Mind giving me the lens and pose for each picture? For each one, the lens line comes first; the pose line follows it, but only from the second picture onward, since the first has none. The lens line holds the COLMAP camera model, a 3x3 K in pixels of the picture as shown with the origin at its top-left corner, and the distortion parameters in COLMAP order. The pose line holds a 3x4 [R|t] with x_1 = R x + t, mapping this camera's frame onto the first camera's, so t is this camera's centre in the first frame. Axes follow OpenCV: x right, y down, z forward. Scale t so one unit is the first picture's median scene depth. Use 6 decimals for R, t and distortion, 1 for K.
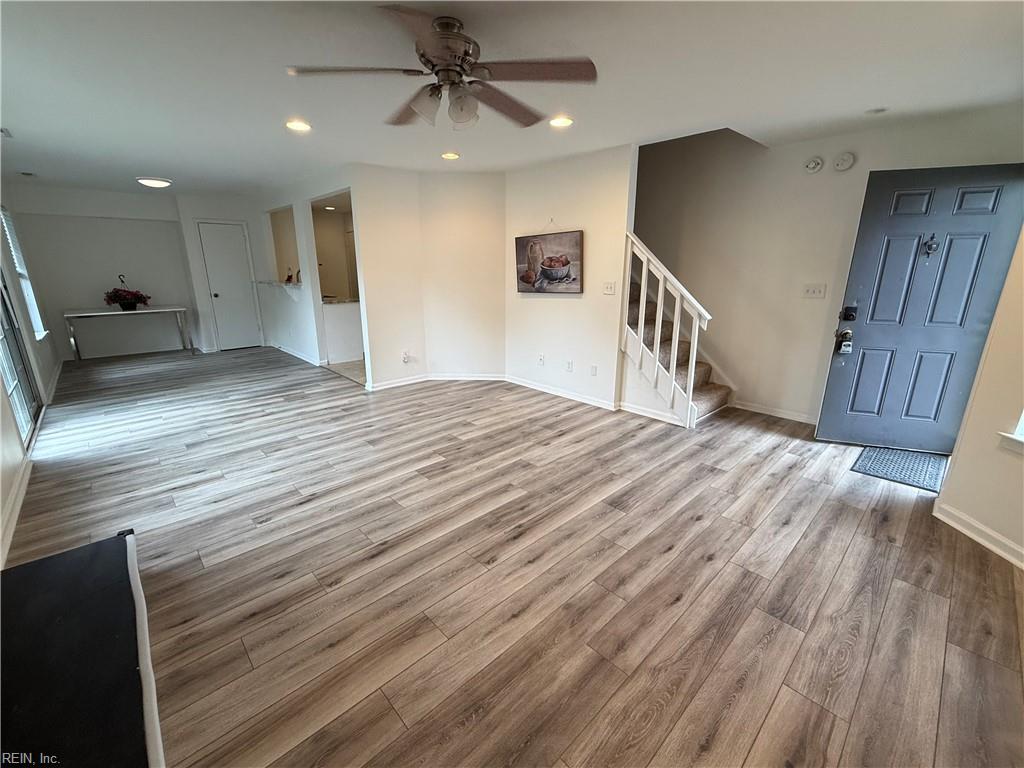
lens RADIAL K [[433.7, 0, 512.0], [0, 433.7, 384.0], [0, 0, 1]] dist [-0.000680, 0.000033]
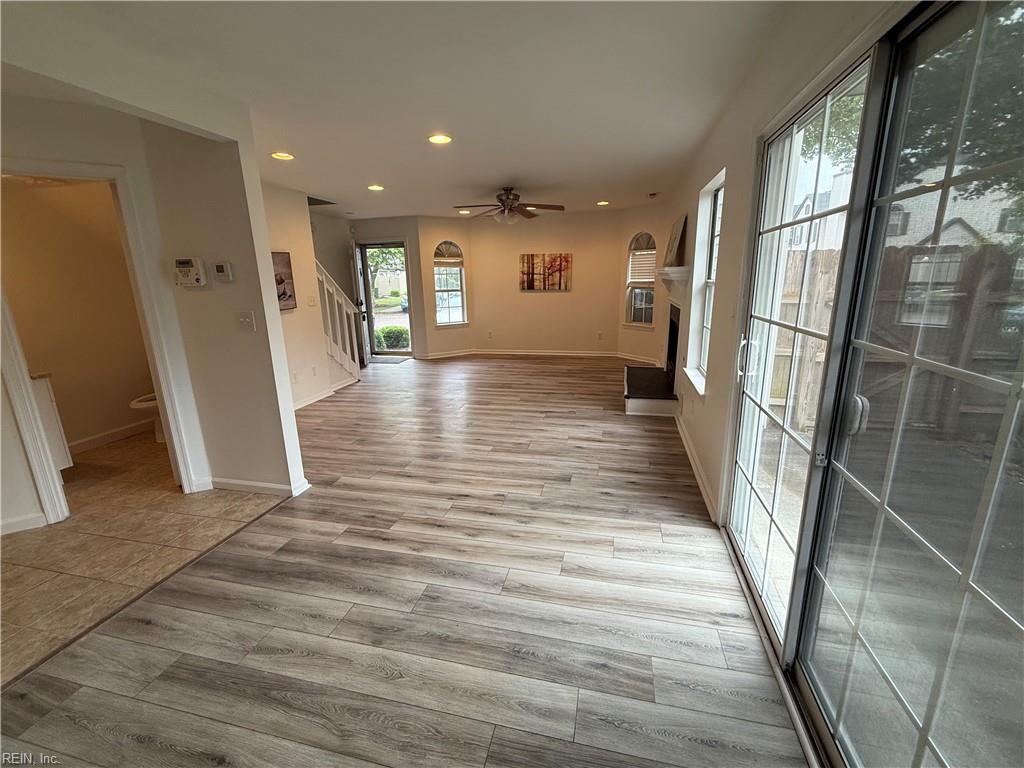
lens RADIAL K [[433.7, 0, 512.0], [0, 433.7, 384.0], [0, 0, 1]] dist [-0.000680, 0.000033]
pose [[-0.546575, -0.192189, 0.815058, -1.133179], [0.242804, 0.895126, 0.373893, -0.326545], [-0.801437, 0.402260, -0.442589, 1.163705]]
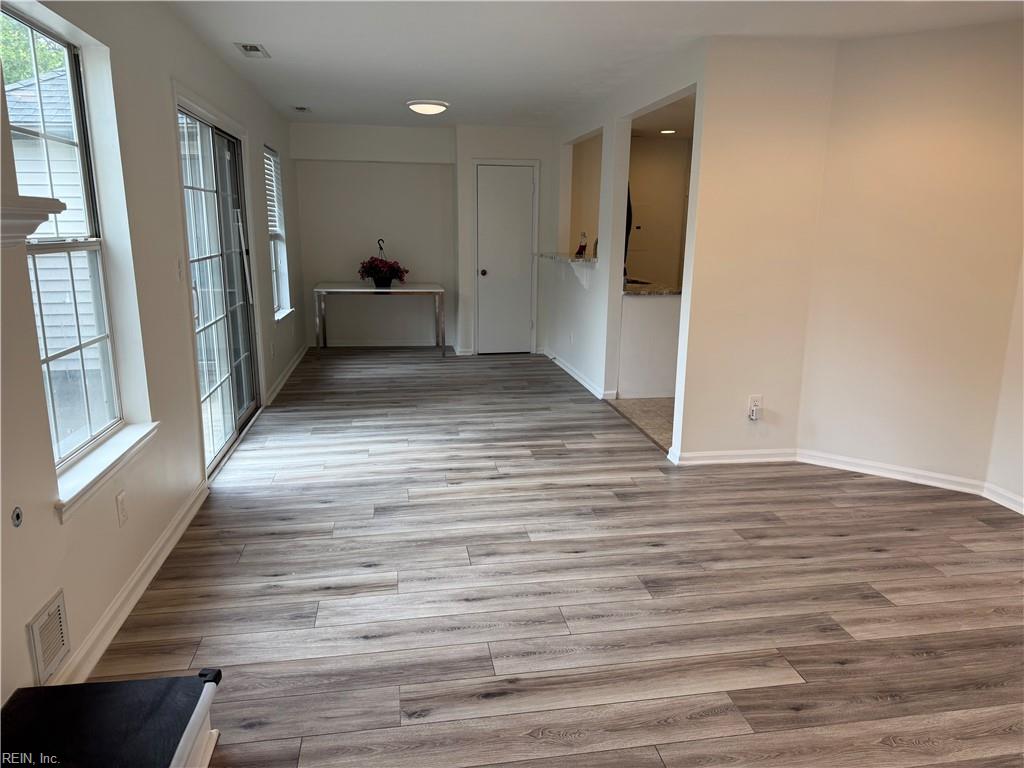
lens RADIAL K [[715.7, 0, 509.2], [0, 715.7, 389.7], [0, 0, 1]] dist [0.099011, -0.141994]
pose [[0.828248, 0.130437, -0.544969, -0.032556], [-0.156396, 0.987694, -0.001290, -0.048742], [0.538094, 0.086300, 0.838455, 0.172886]]
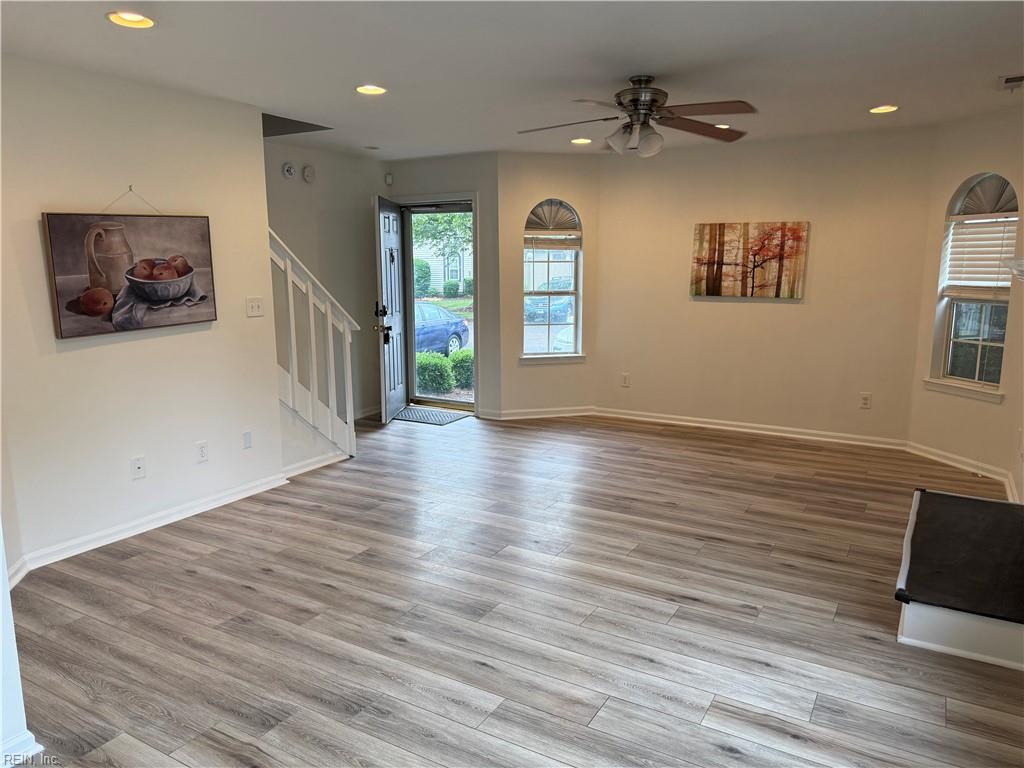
lens RADIAL K [[715.7, 0, 509.2], [0, 715.7, 389.7], [0, 0, 1]] dist [0.099011, -0.141994]
pose [[-0.275609, -0.166267, 0.946781, -0.928006], [0.258042, 0.935981, 0.239487, -0.262288], [-0.925988, 0.310314, -0.215061, 0.899525]]
